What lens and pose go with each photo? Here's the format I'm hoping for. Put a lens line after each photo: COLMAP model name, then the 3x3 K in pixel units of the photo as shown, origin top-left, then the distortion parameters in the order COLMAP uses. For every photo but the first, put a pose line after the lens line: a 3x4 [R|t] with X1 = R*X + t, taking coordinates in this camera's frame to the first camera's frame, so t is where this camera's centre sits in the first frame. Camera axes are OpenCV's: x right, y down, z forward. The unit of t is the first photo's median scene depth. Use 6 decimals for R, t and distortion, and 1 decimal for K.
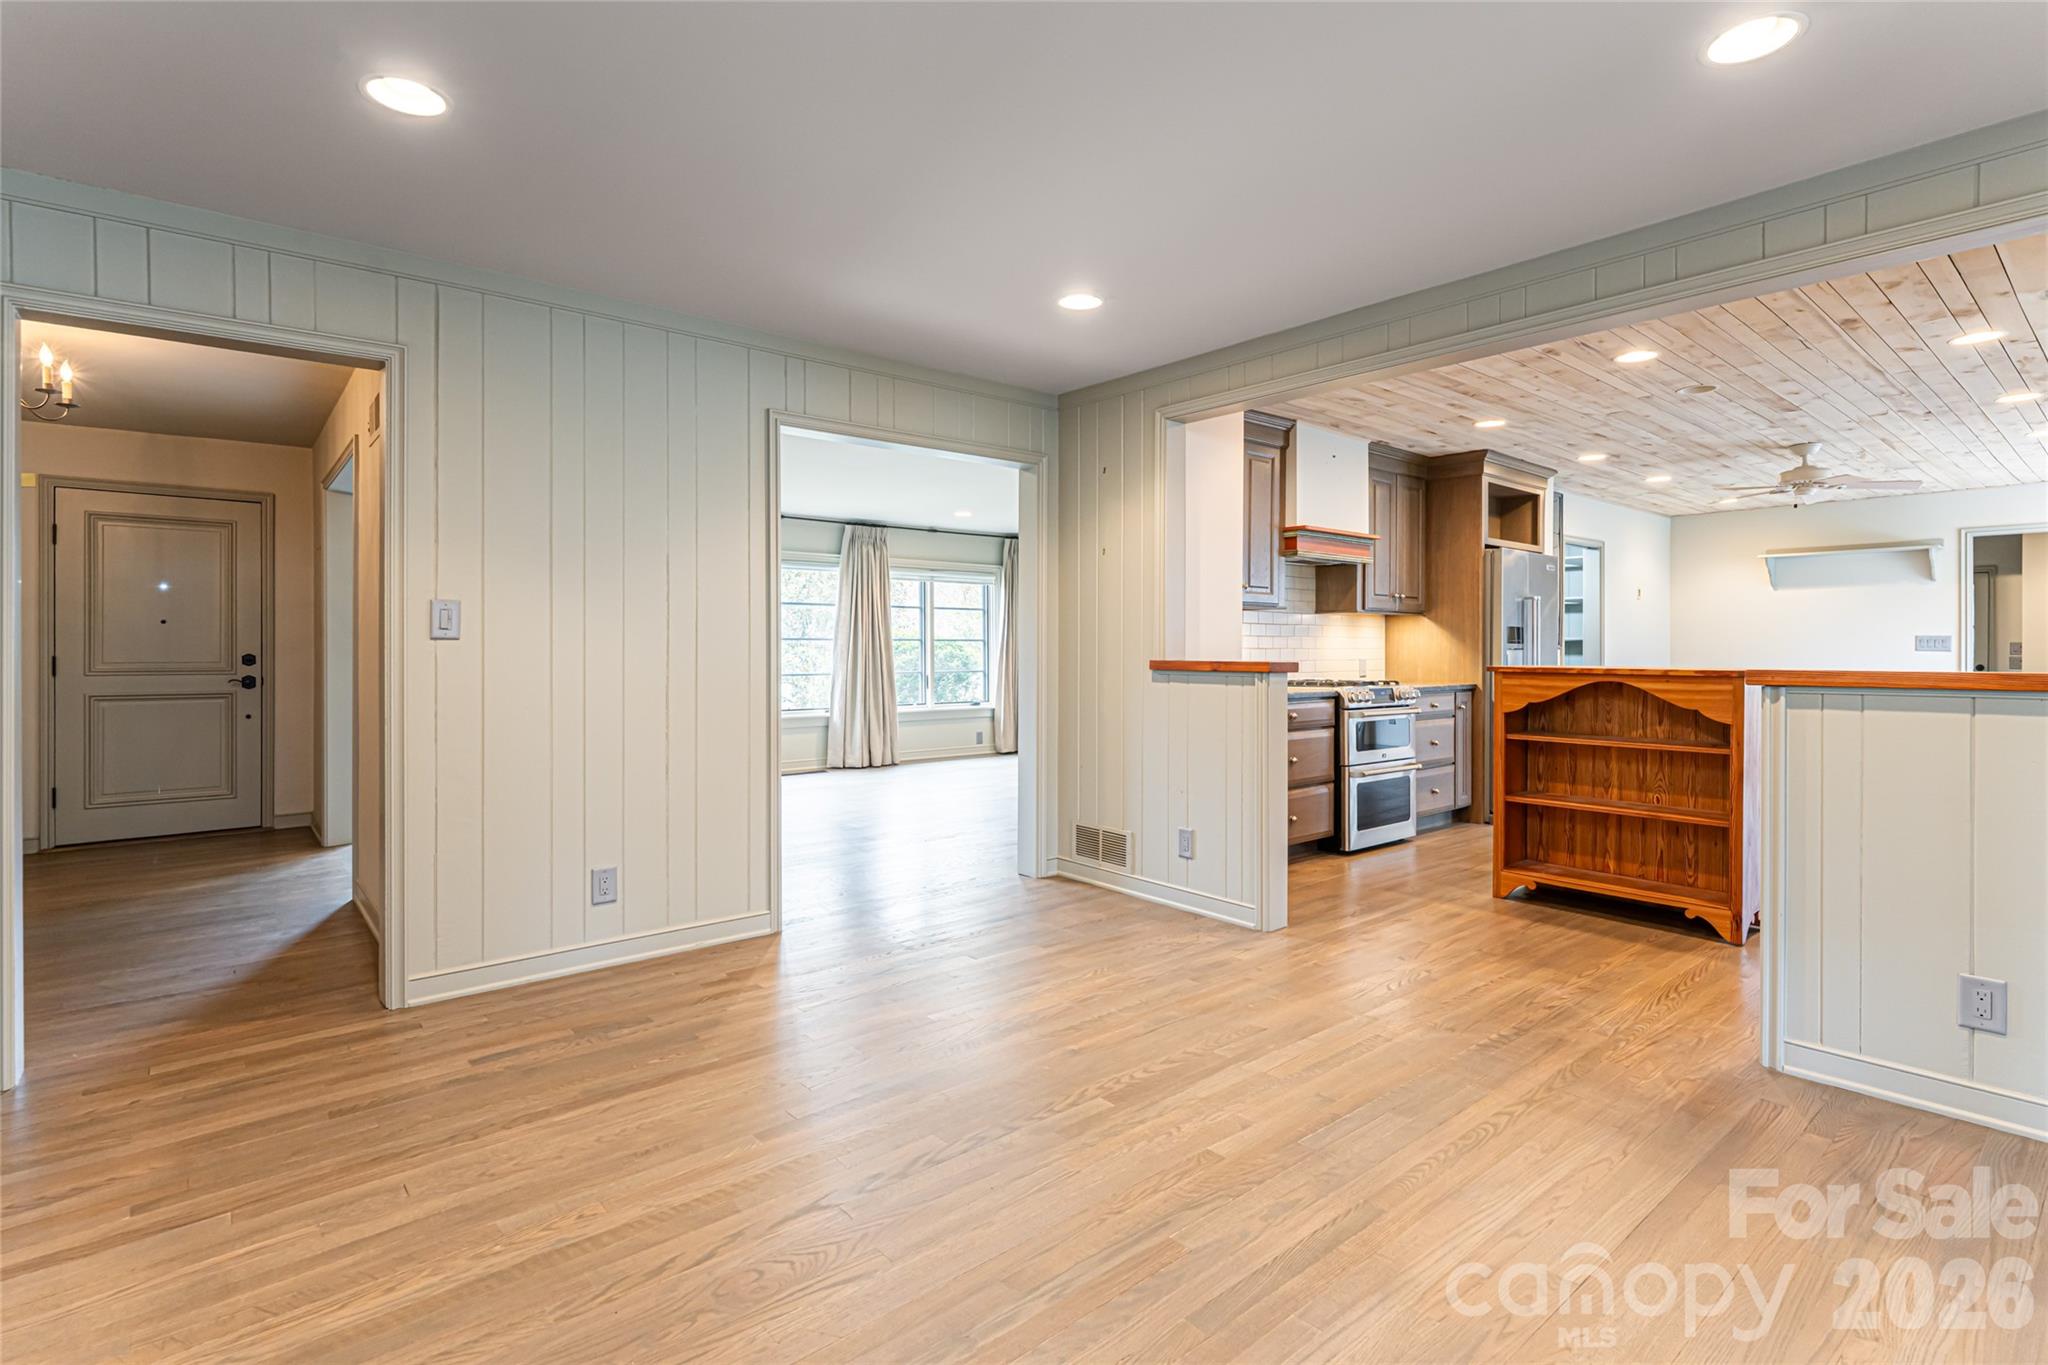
lens RADIAL K [[1004.5, 0, 1037.5], [0, 1004.5, 649.0], [0, 0, 1]] dist [-0.002989, 0.000404]
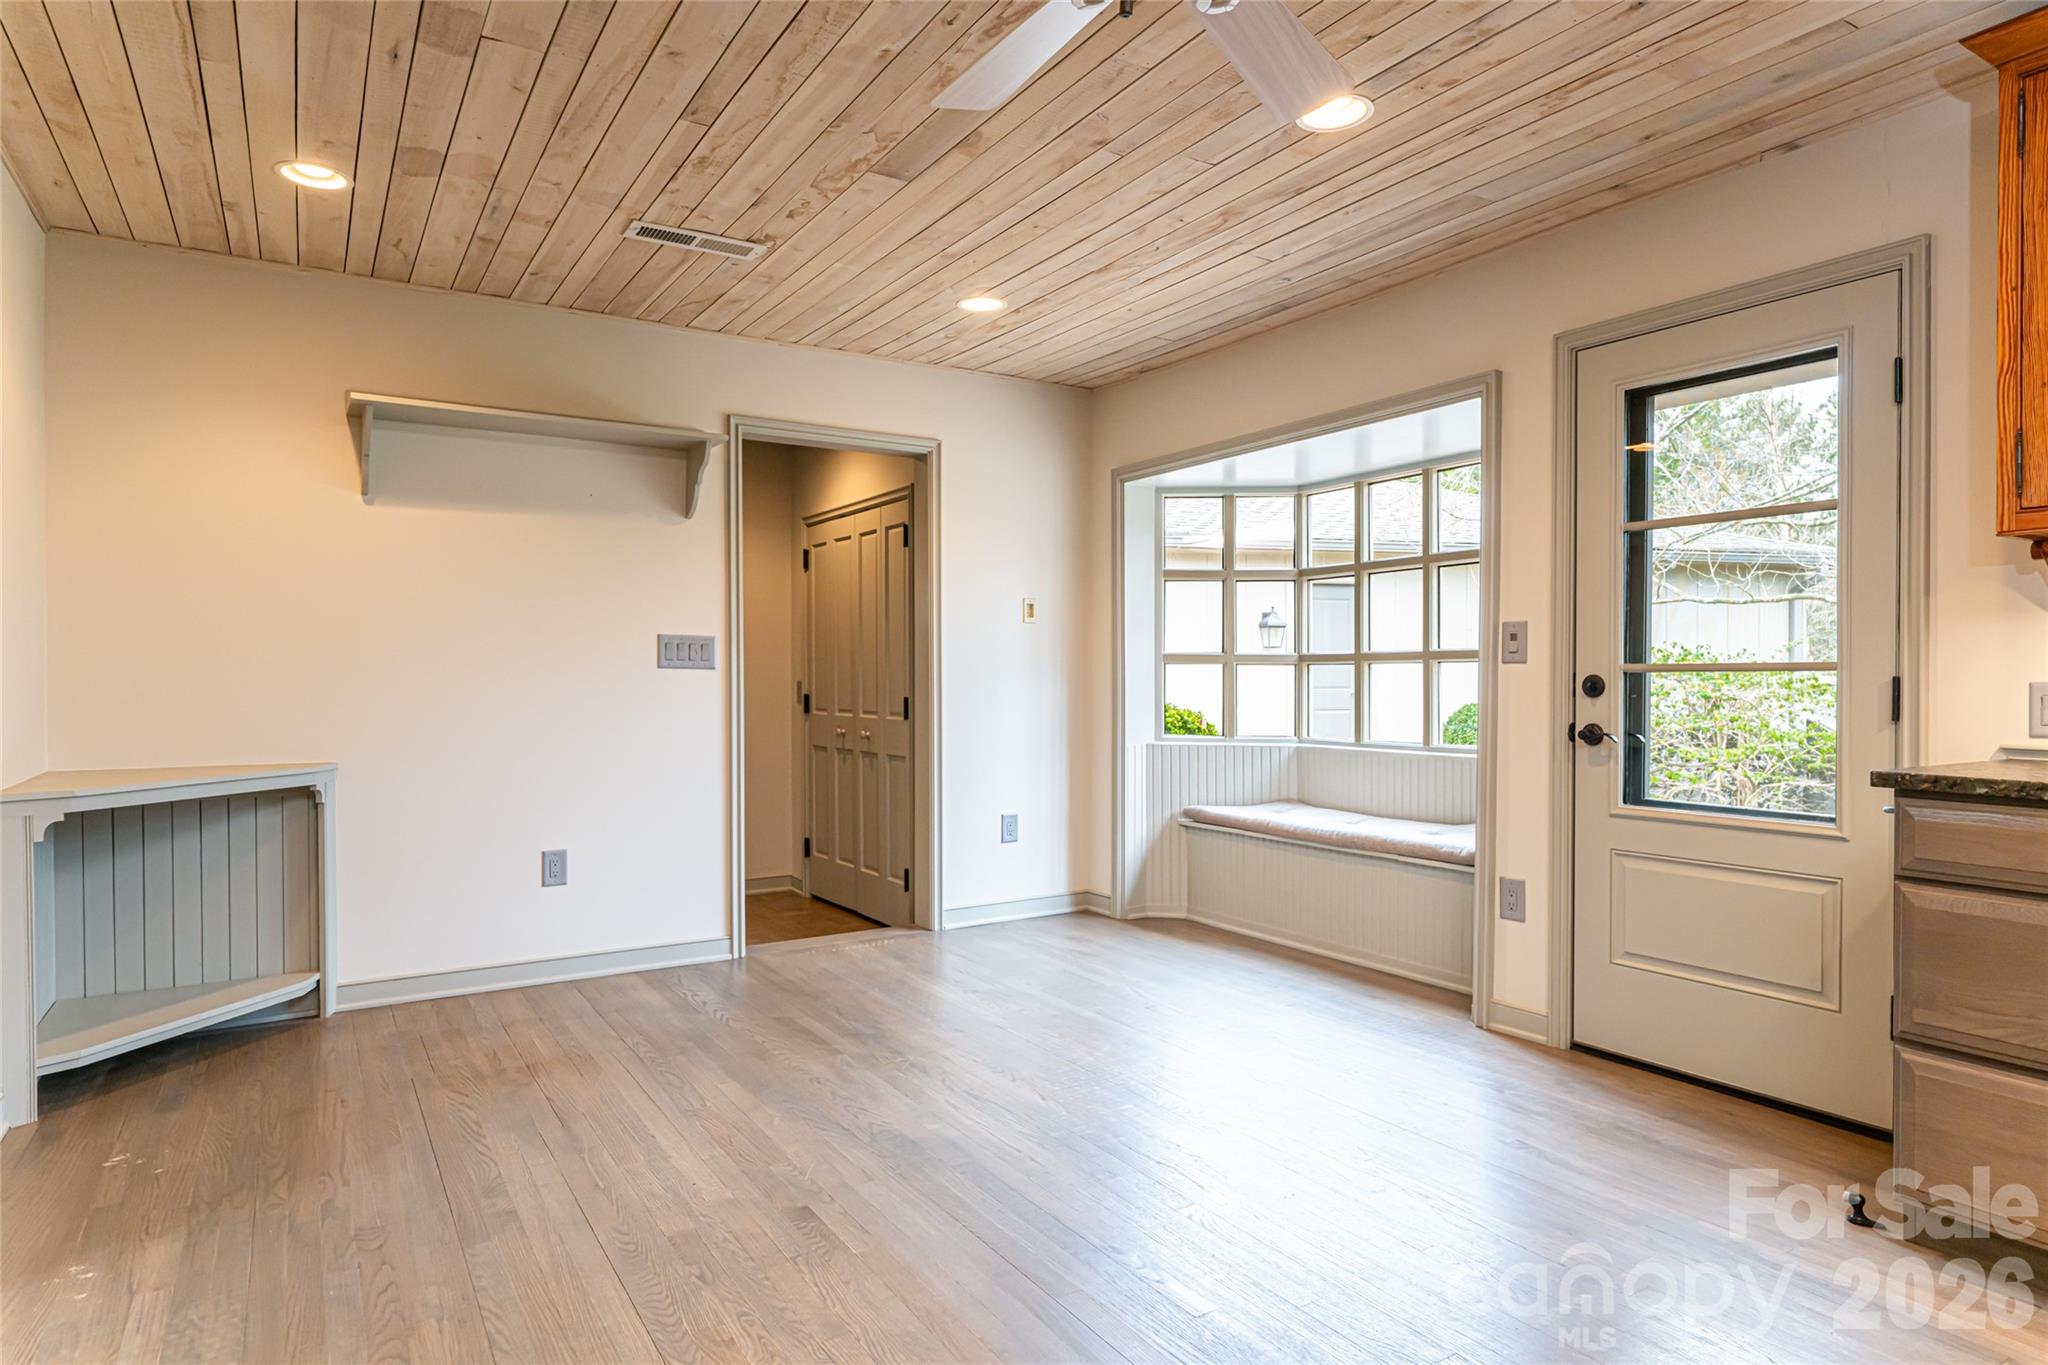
lens RADIAL K [[1178.2, 0, 1030.0], [0, 1178.2, 680.9], [0, 0, 1]] dist [-0.001525, 0.000284]
pose [[0.161938, -0.006910, 0.986777, 0.577818], [0.002641, 0.999975, 0.006569, 0.006942], [-0.986797, 0.001542, 0.161952, 1.148442]]
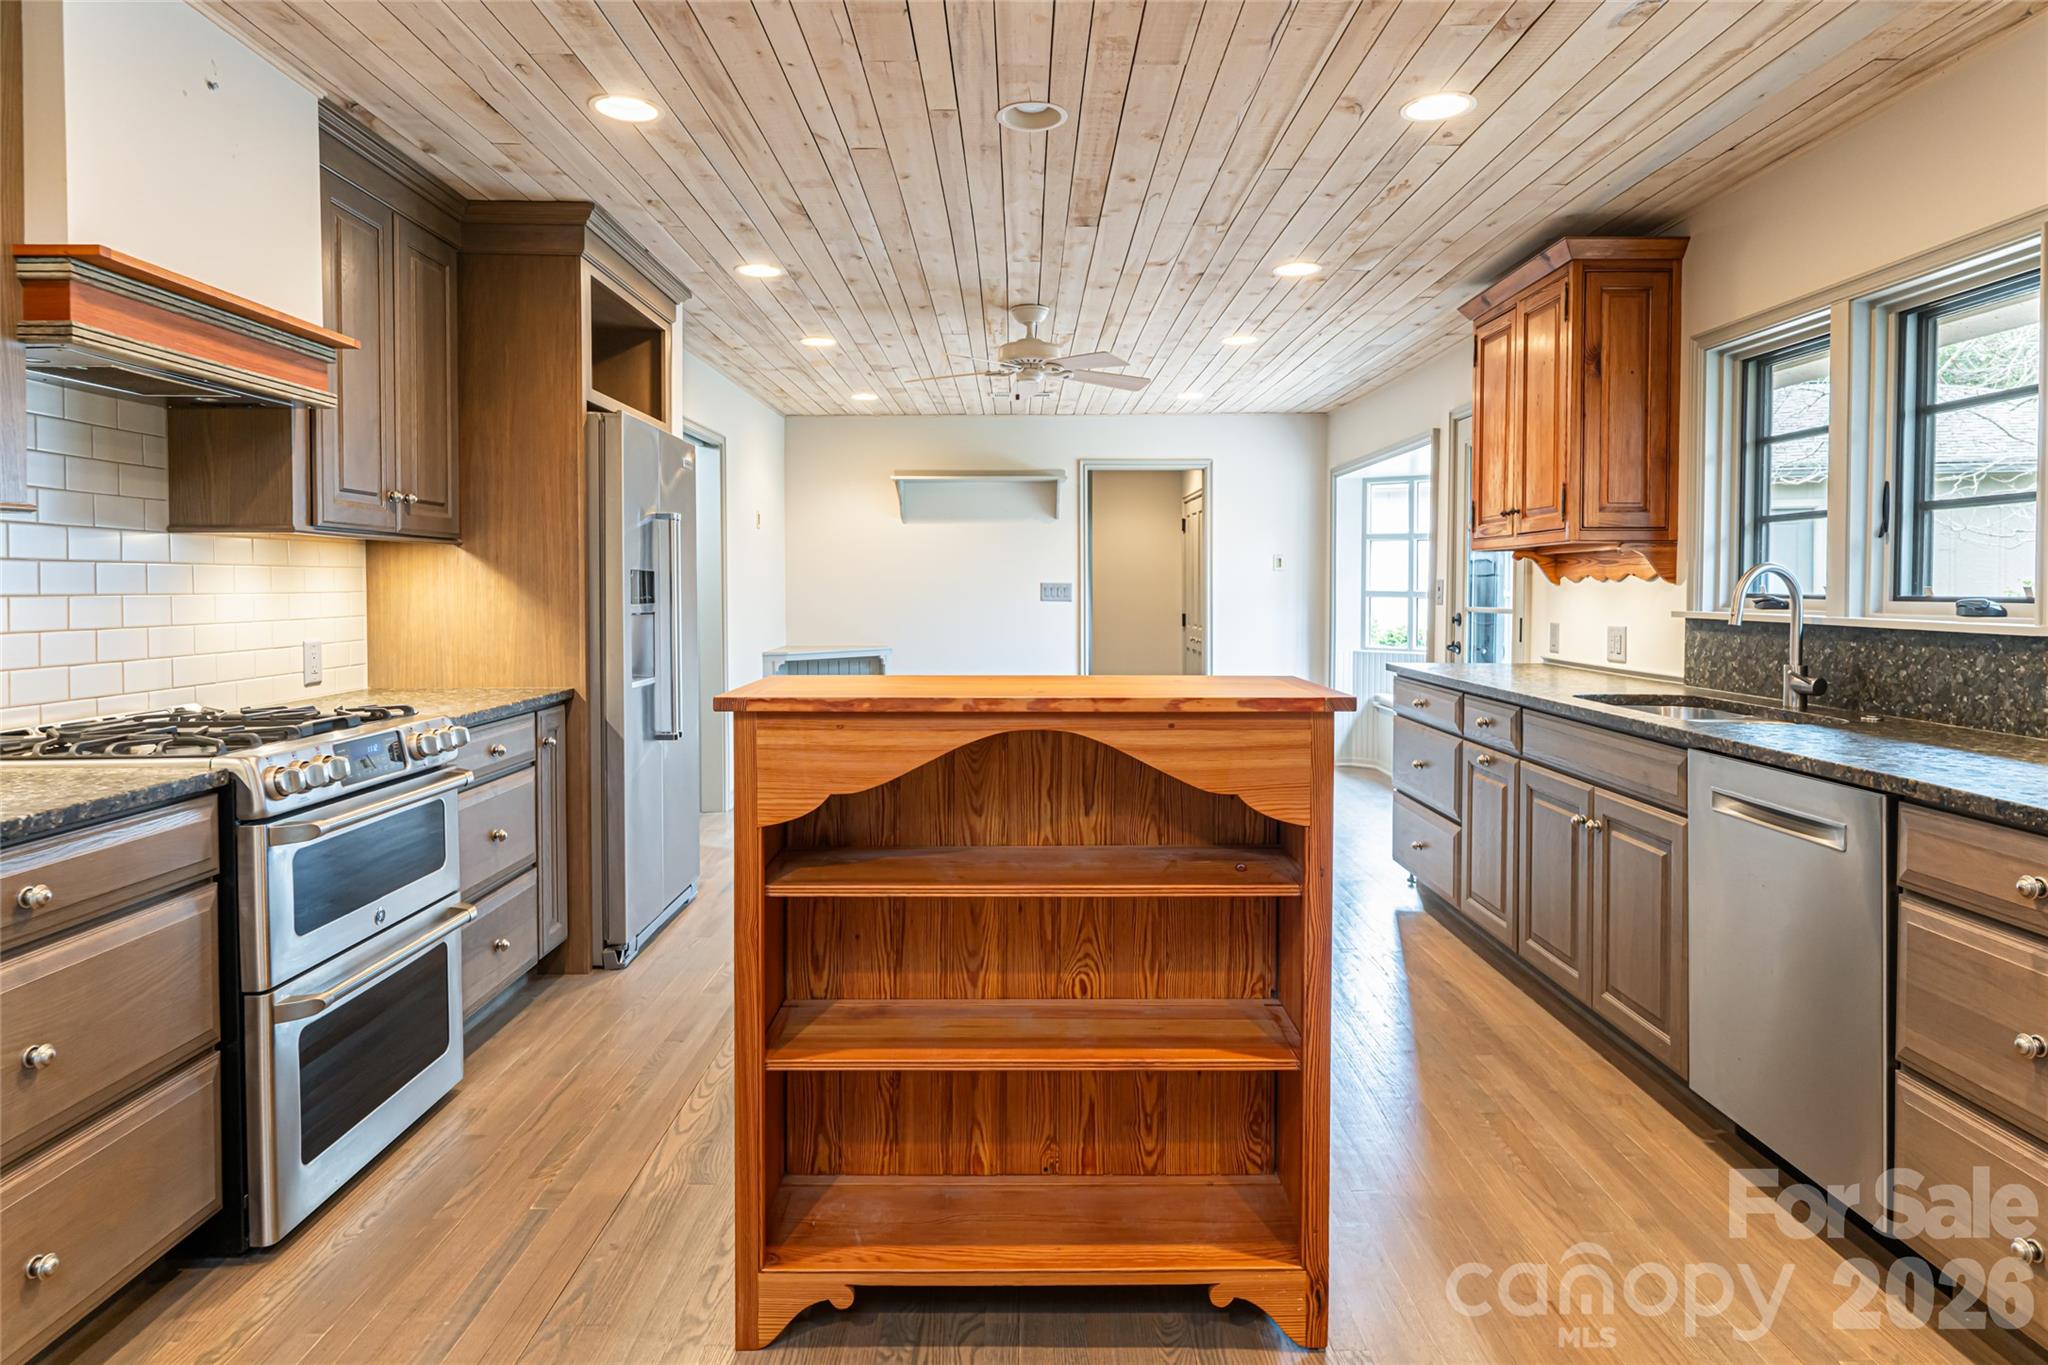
lens RADIAL K [[1178.2, 0, 1031.1], [0, 1178.2, 616.2], [0, 0, 1]] dist [-0.001525, 0.000284]
pose [[0.651864, -0.021157, 0.758041, 0.178720], [0.001890, 0.999653, 0.026274, -0.017209], [-0.758333, -0.015694, 0.651678, 0.549275]]
